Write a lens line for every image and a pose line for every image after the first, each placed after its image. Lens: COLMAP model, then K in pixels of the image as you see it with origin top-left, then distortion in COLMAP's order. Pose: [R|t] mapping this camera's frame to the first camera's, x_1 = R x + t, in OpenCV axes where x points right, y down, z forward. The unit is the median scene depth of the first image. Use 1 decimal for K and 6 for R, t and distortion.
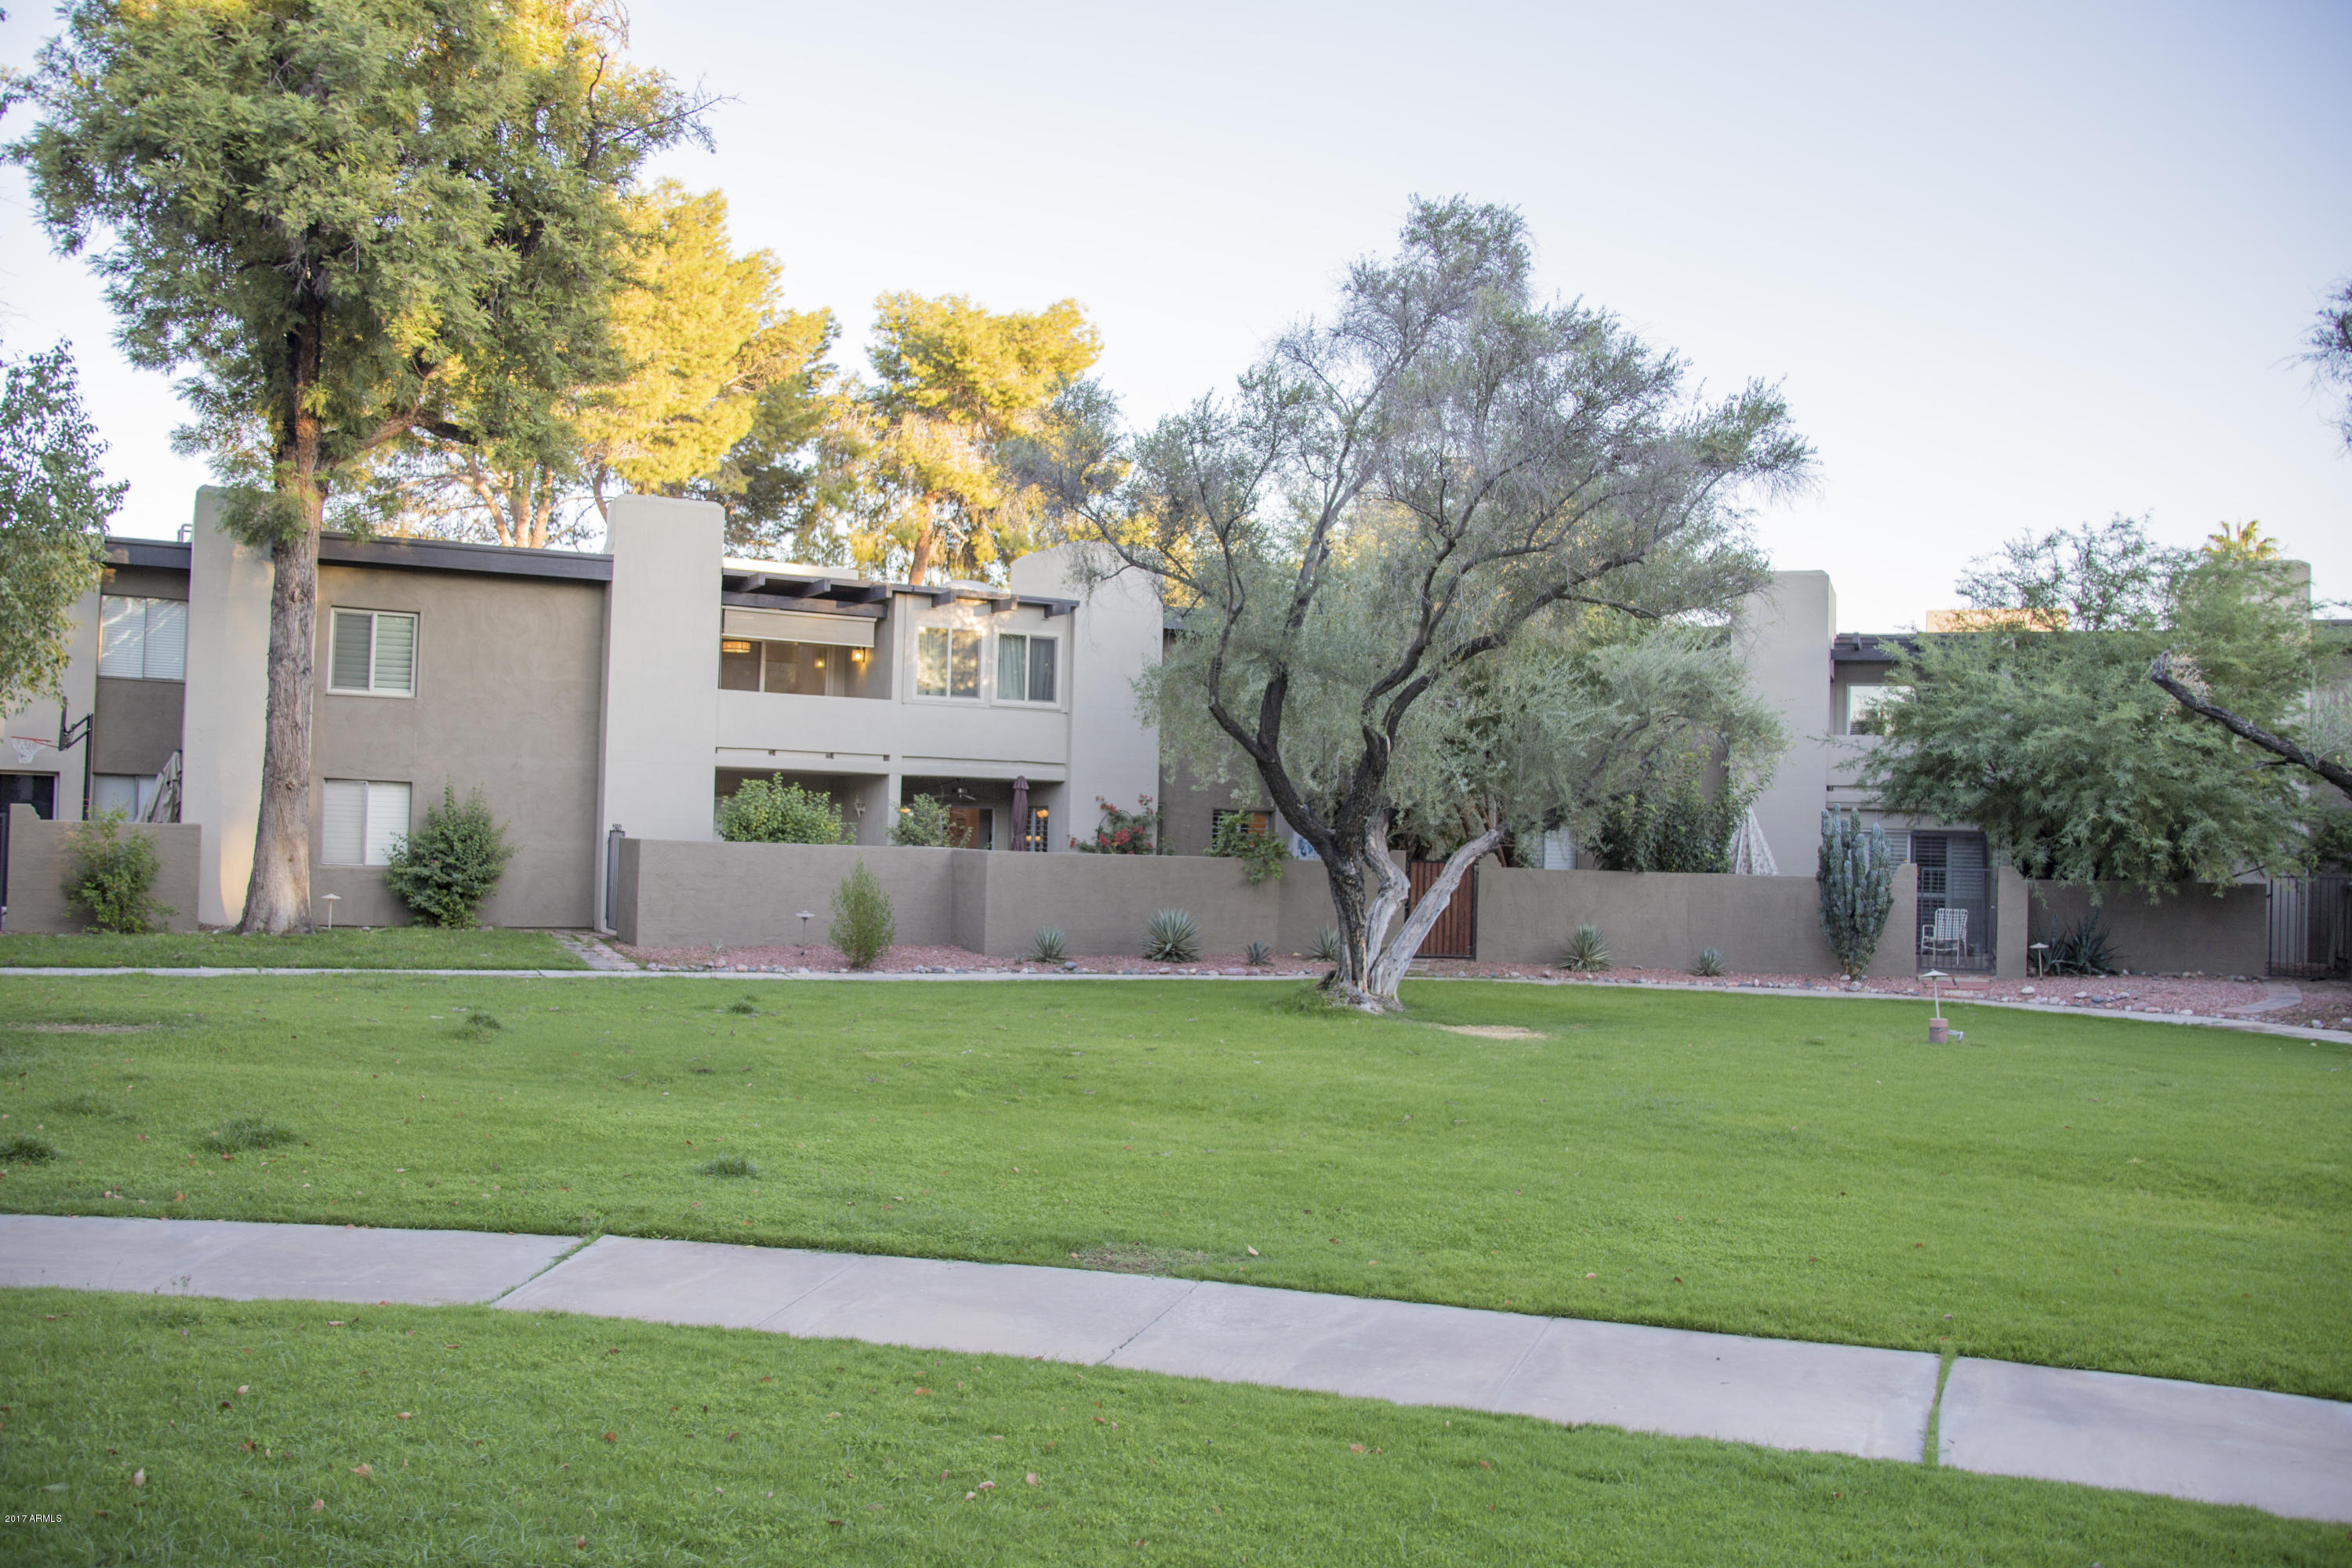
lens RADIAL K [[1944.1, 0, 1176.0], [0, 1944.1, 784.0], [0, 0, 1]] dist [-0.170724, 0.126395]
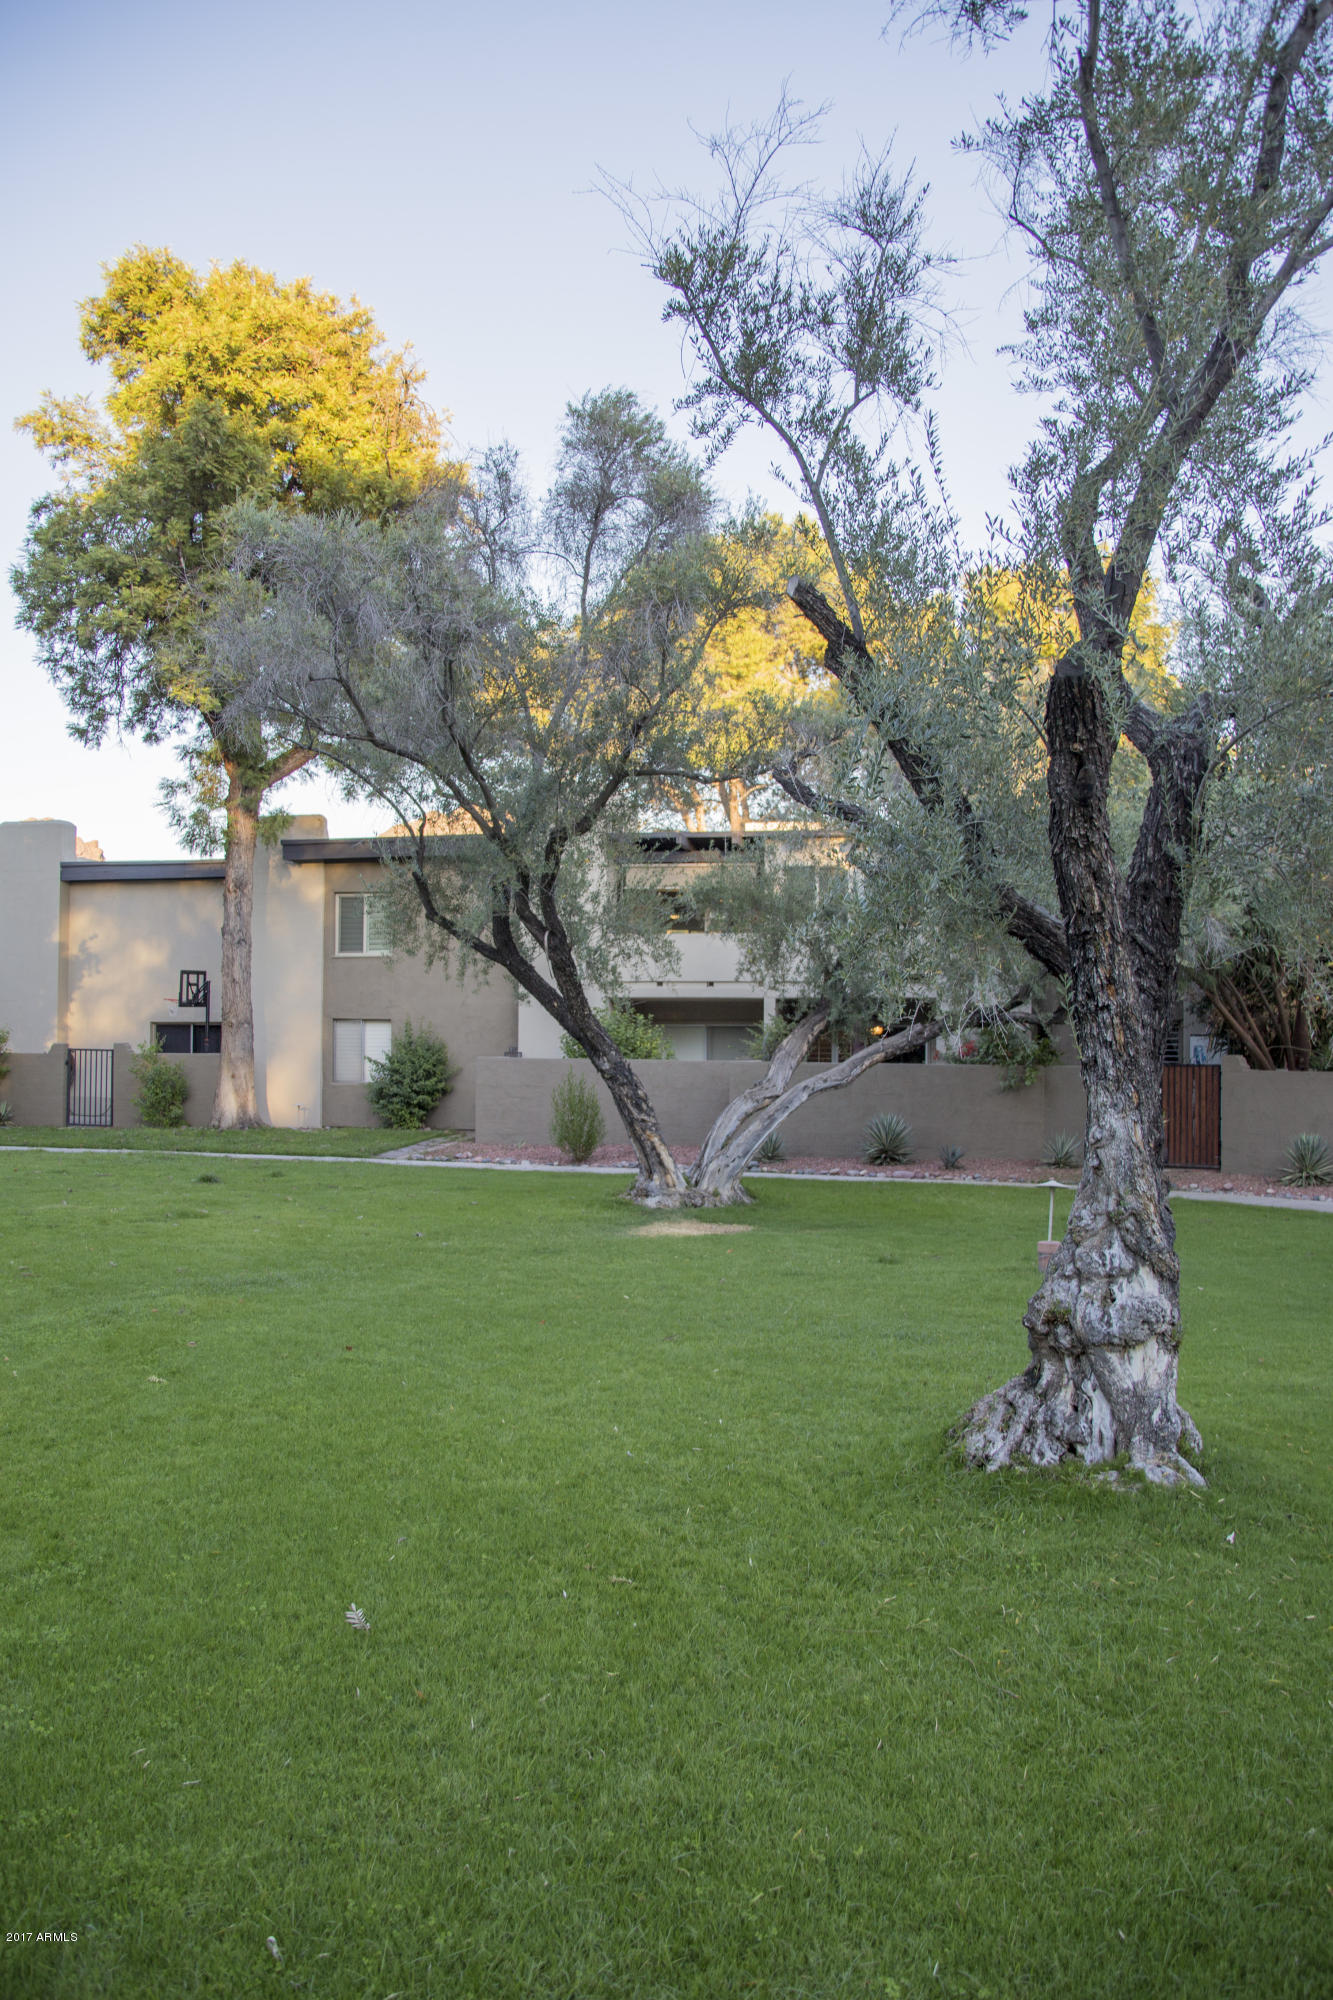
lens RADIAL K [[1653.1, 0, 666.5], [0, 1653.1, 1000.0], [0, 0, 1]] dist [-0.170724, 0.126395]
pose [[0.756074, -0.045772, -0.652883, 0.472193], [0.028822, 0.998912, -0.036653, 0.031148], [0.653851, 0.008895, 0.756571, 0.243529]]
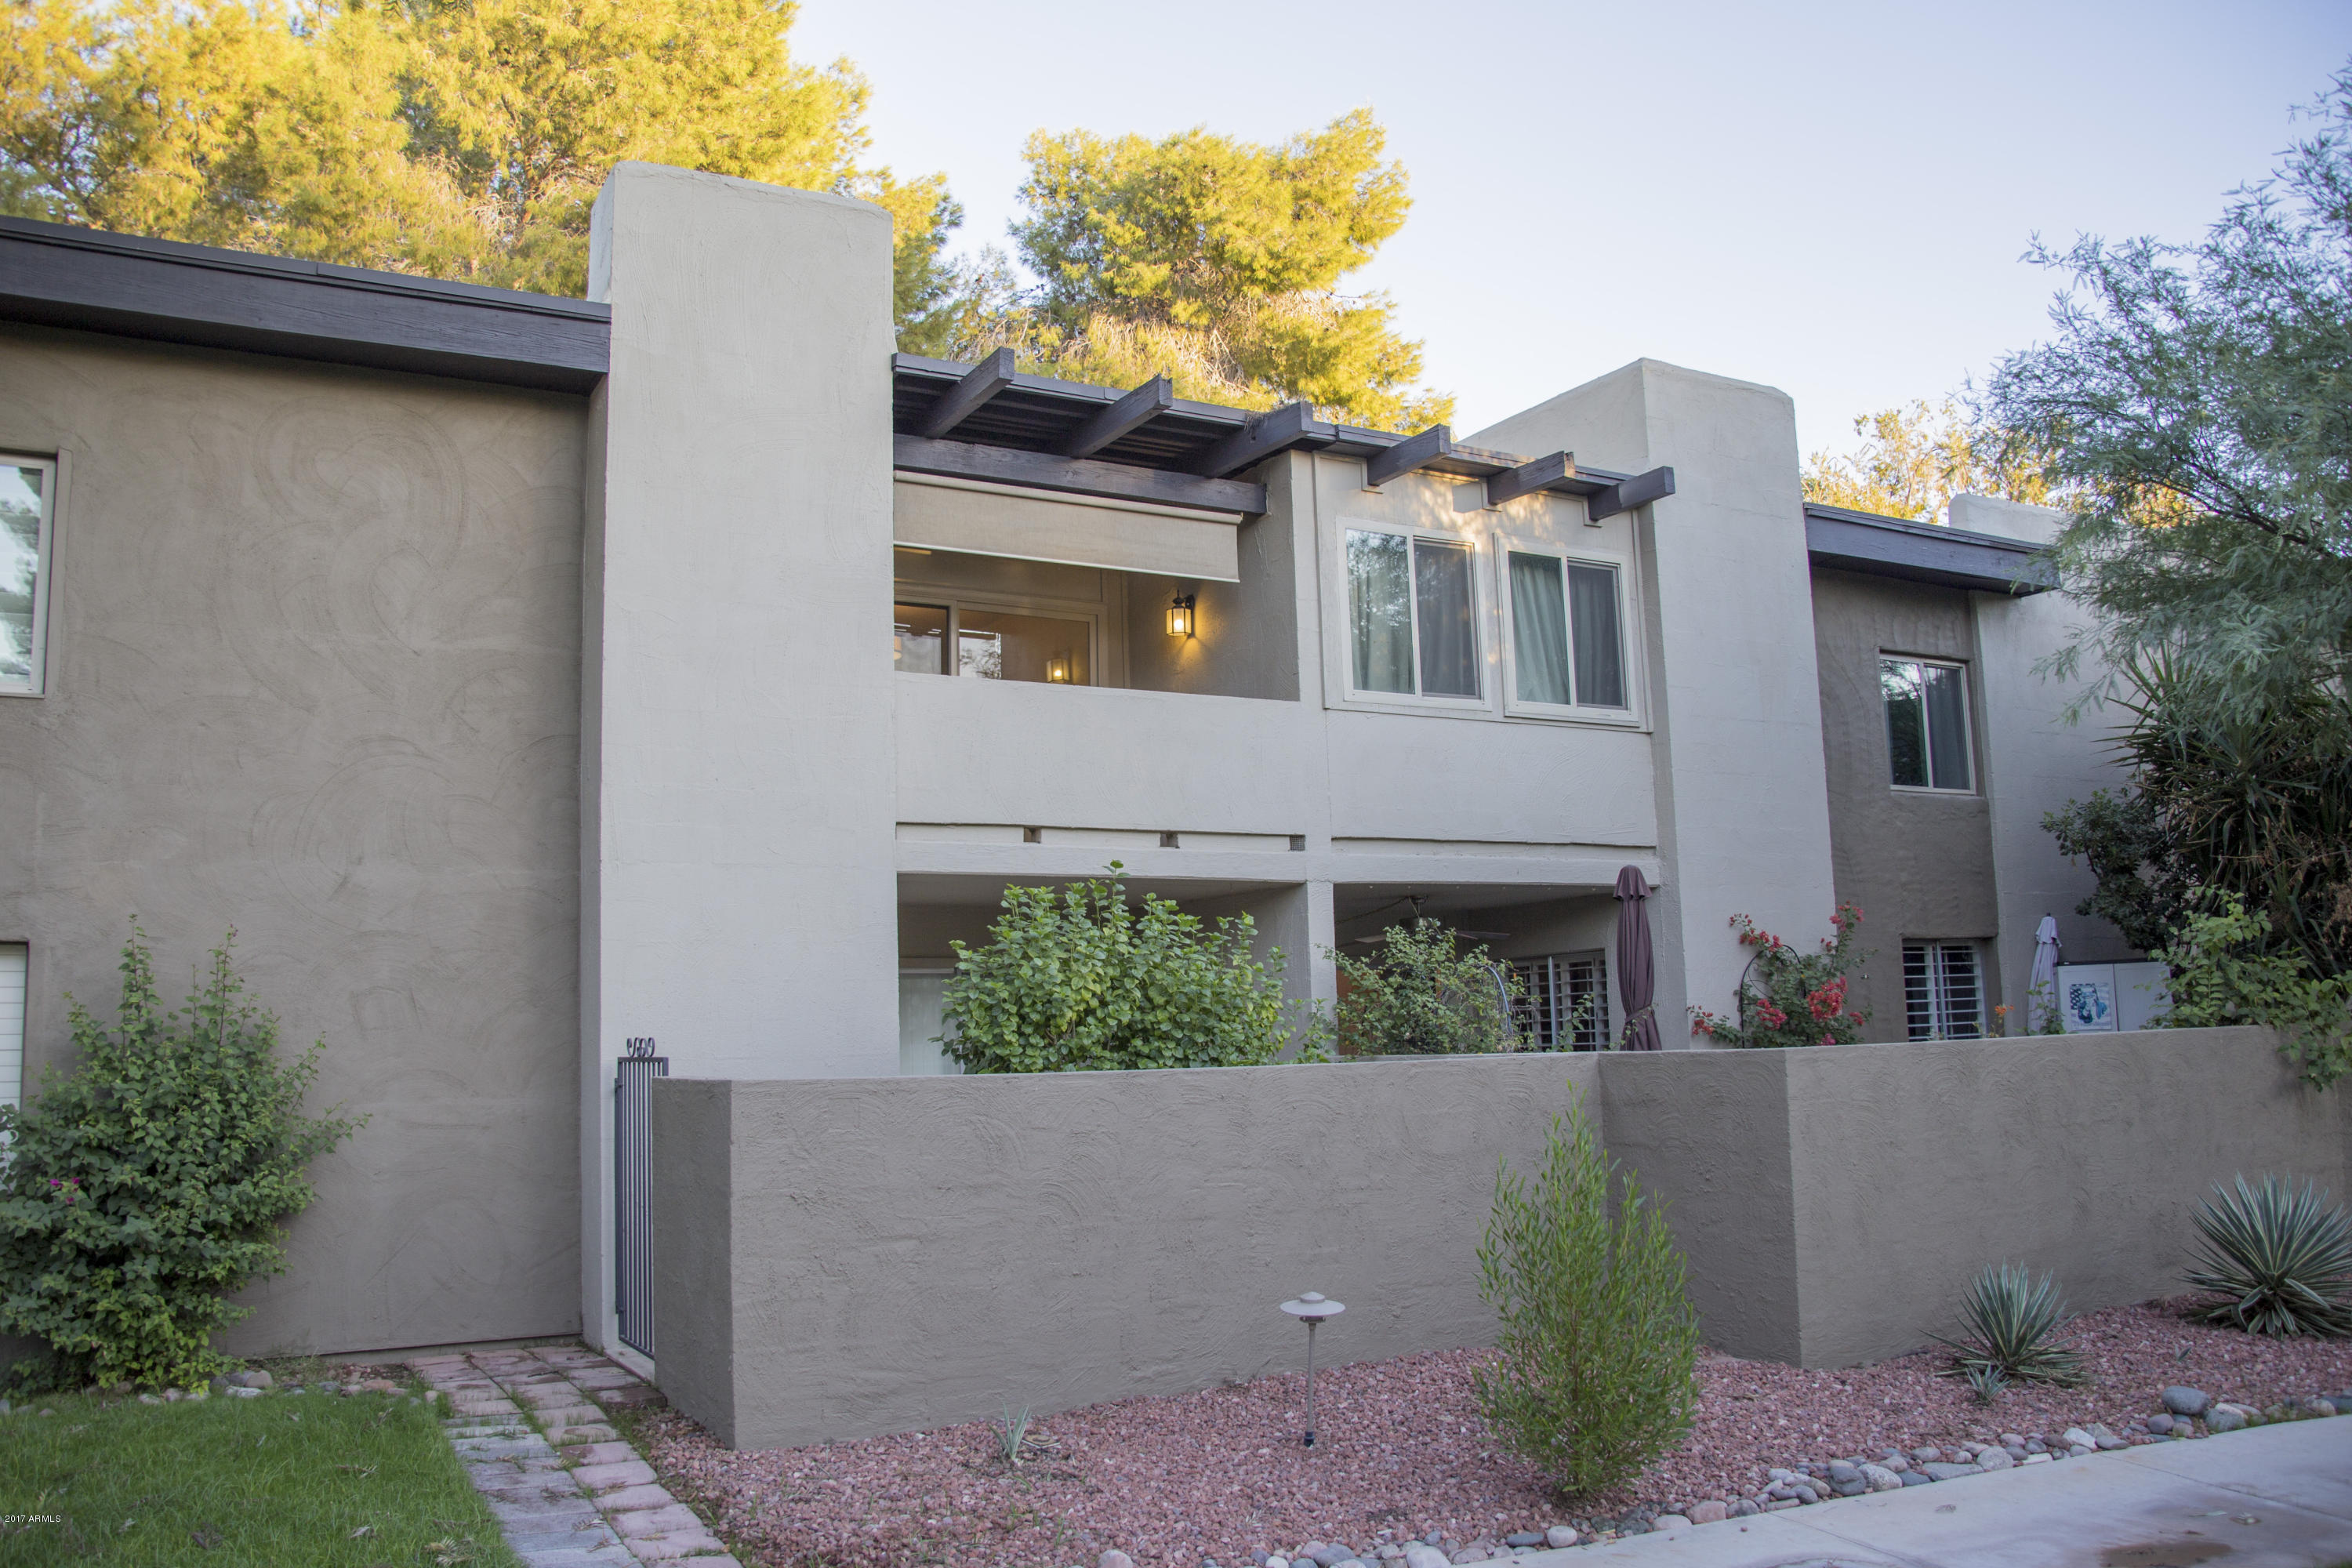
lens RADIAL K [[1944.1, 0, 1176.0], [0, 1944.1, 784.0], [0, 0, 1]] dist [-0.170724, 0.126395]
pose [[0.998341, -0.055955, 0.013599, -0.189463], [0.057069, 0.992936, -0.104028, 0.016093], [-0.007682, 0.104631, 0.994481, 0.626162]]
